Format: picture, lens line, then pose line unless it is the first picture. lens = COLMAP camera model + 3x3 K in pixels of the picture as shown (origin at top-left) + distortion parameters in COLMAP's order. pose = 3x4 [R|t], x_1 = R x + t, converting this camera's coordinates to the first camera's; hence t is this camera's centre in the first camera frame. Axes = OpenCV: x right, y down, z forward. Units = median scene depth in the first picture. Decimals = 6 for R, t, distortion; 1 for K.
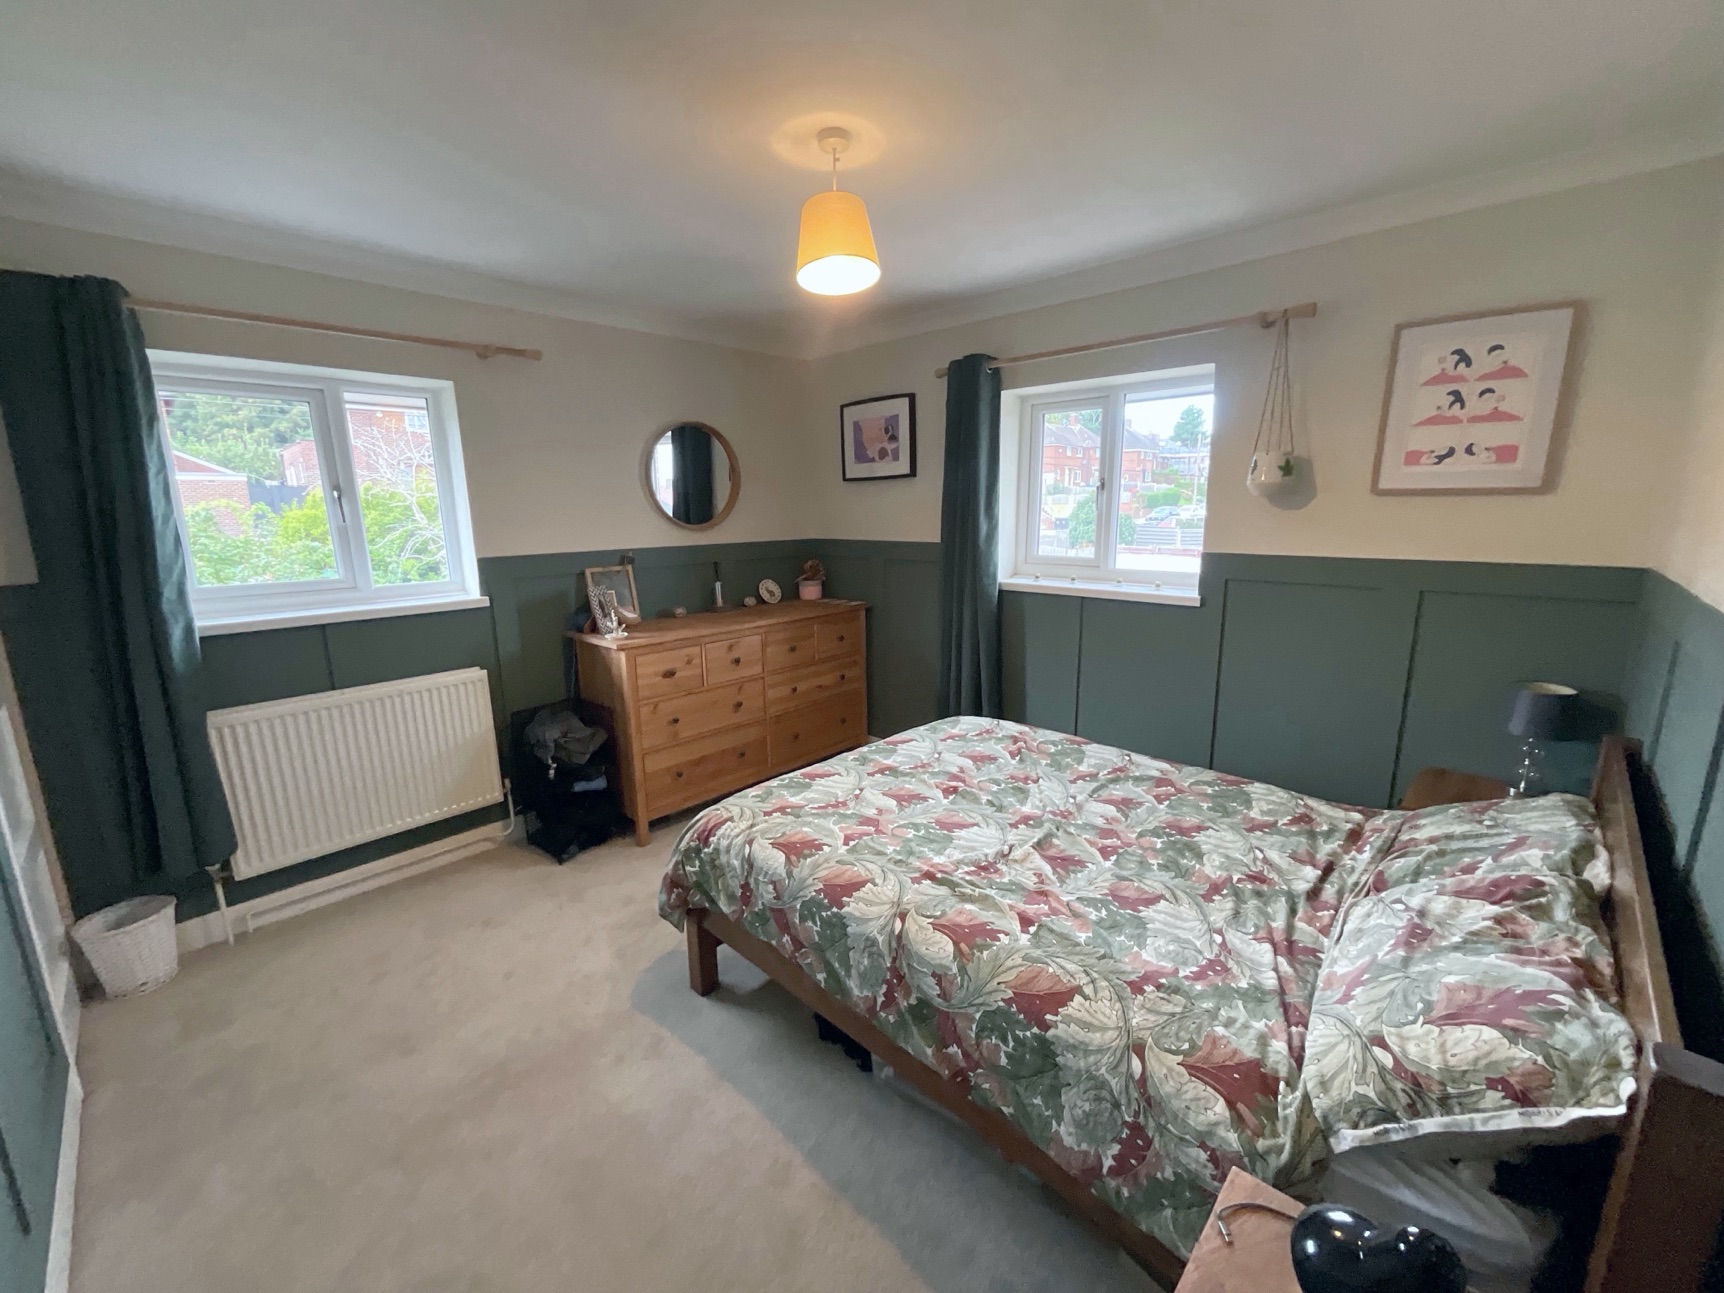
lens RADIAL K [[699.5, 0, 856.2], [0, 699.5, 648.2], [0, 0, 1]] dist [-0.000797, 0.000221]
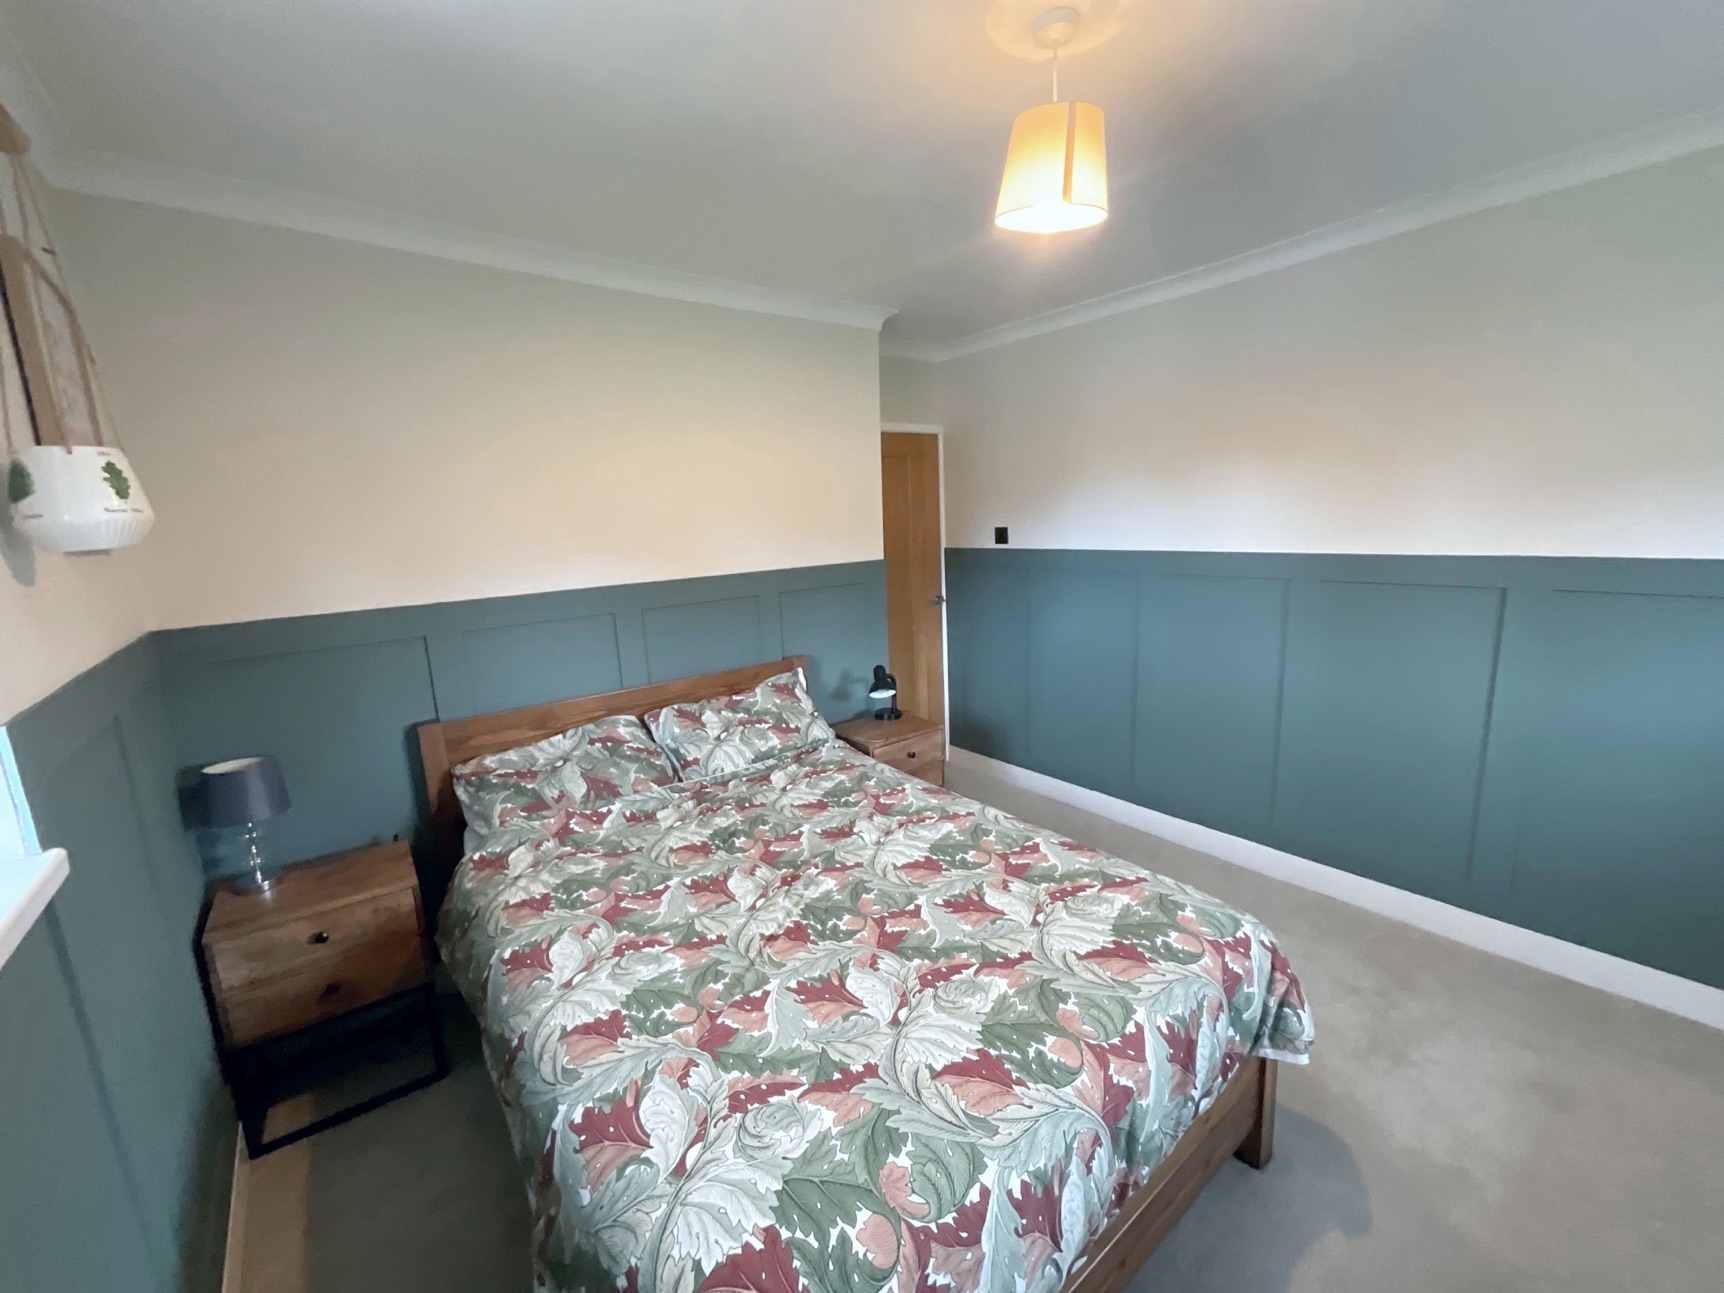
lens RADIAL K [[699.5, 0, 864.1], [0, 699.5, 639.4], [0, 0, 1]] dist [-0.000797, 0.000221]
pose [[-0.990893, 0.028607, 0.131575, 0.069869], [0.076017, 0.925402, 0.371286, -0.302377], [-0.111139, 0.377907, -0.919149, 1.415874]]
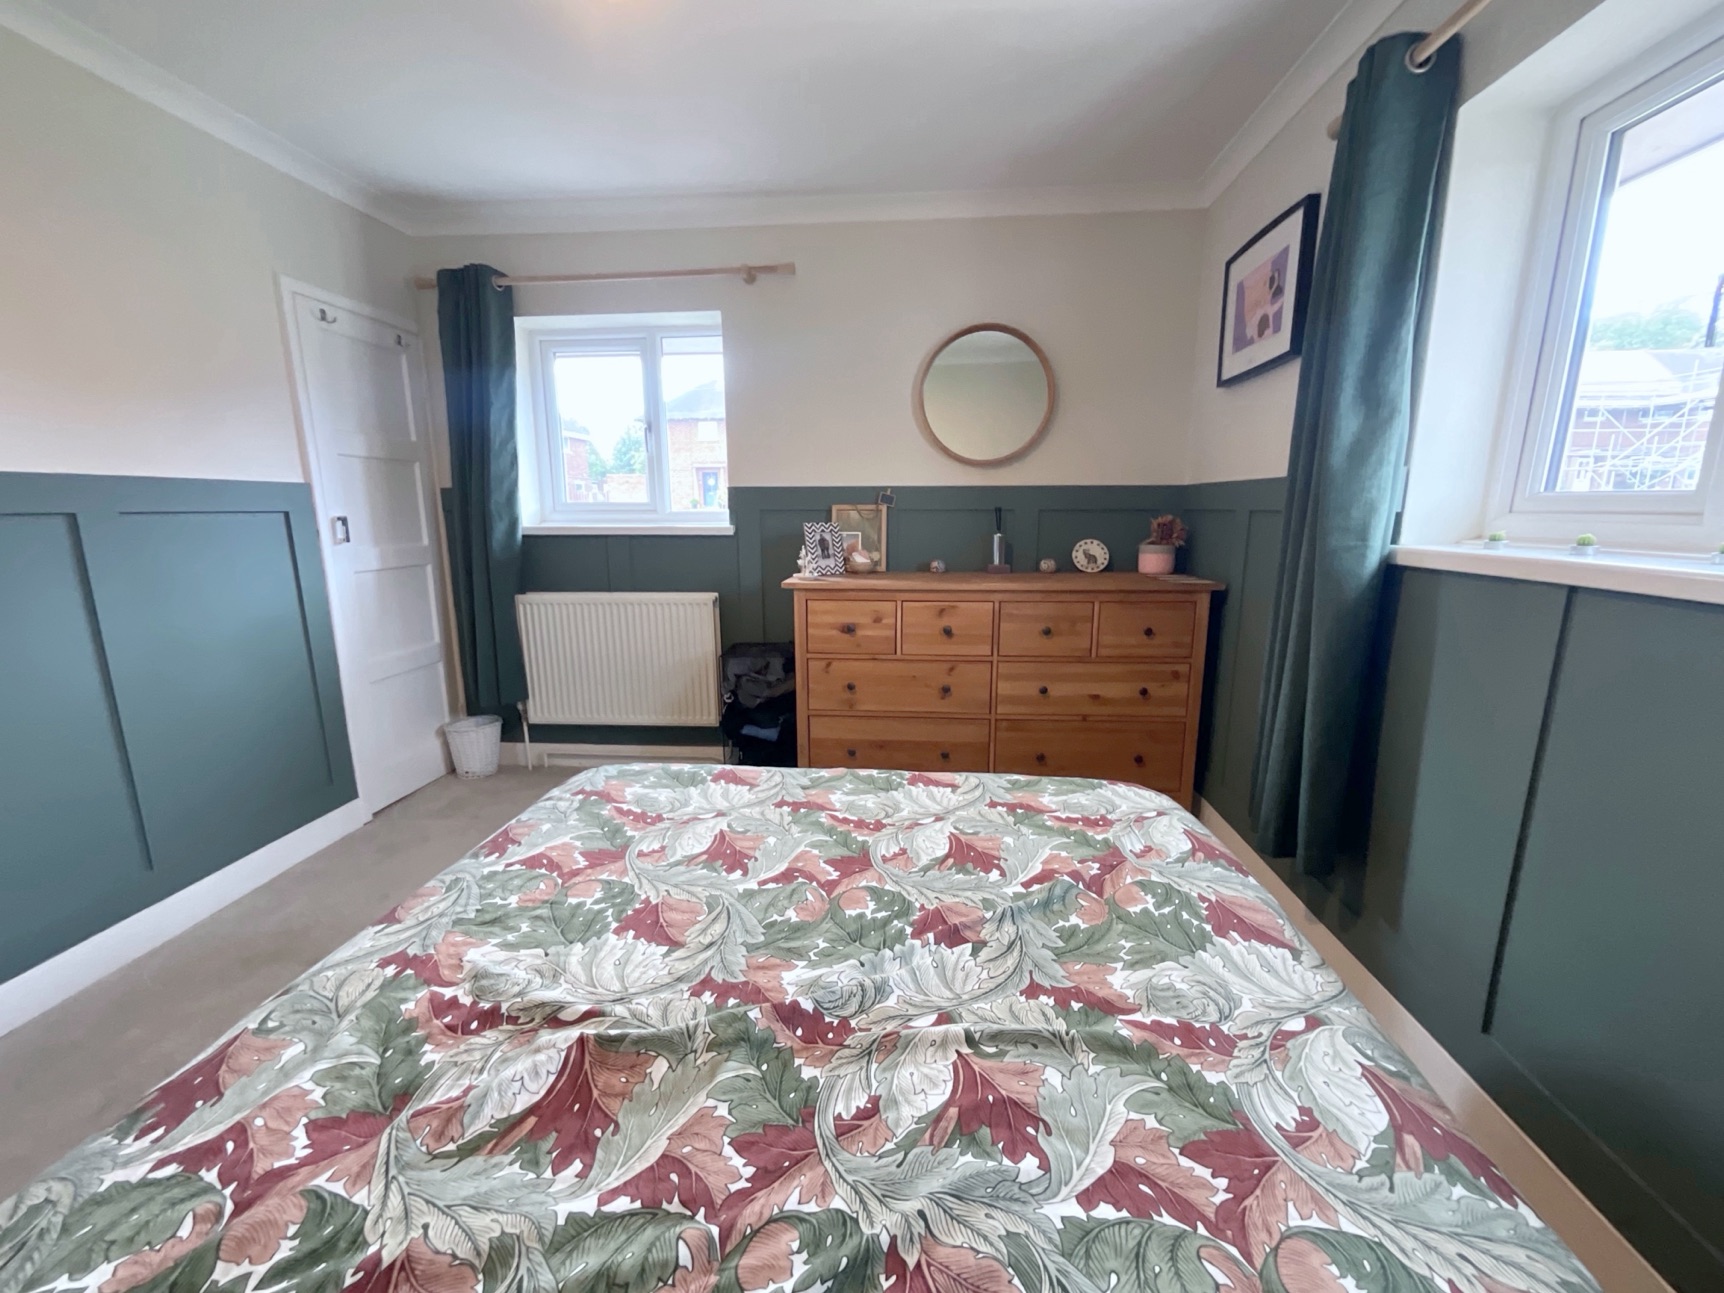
lens RADIAL K [[699.5, 0, 861.3], [0, 699.5, 642.8], [0, 0, 1]] dist [-0.000797, 0.000221]
pose [[0.630977, 0.160095, -0.759103, 0.486158], [-0.162531, 0.984041, 0.072437, -0.012782], [0.758585, 0.077672, 0.646928, 0.621666]]
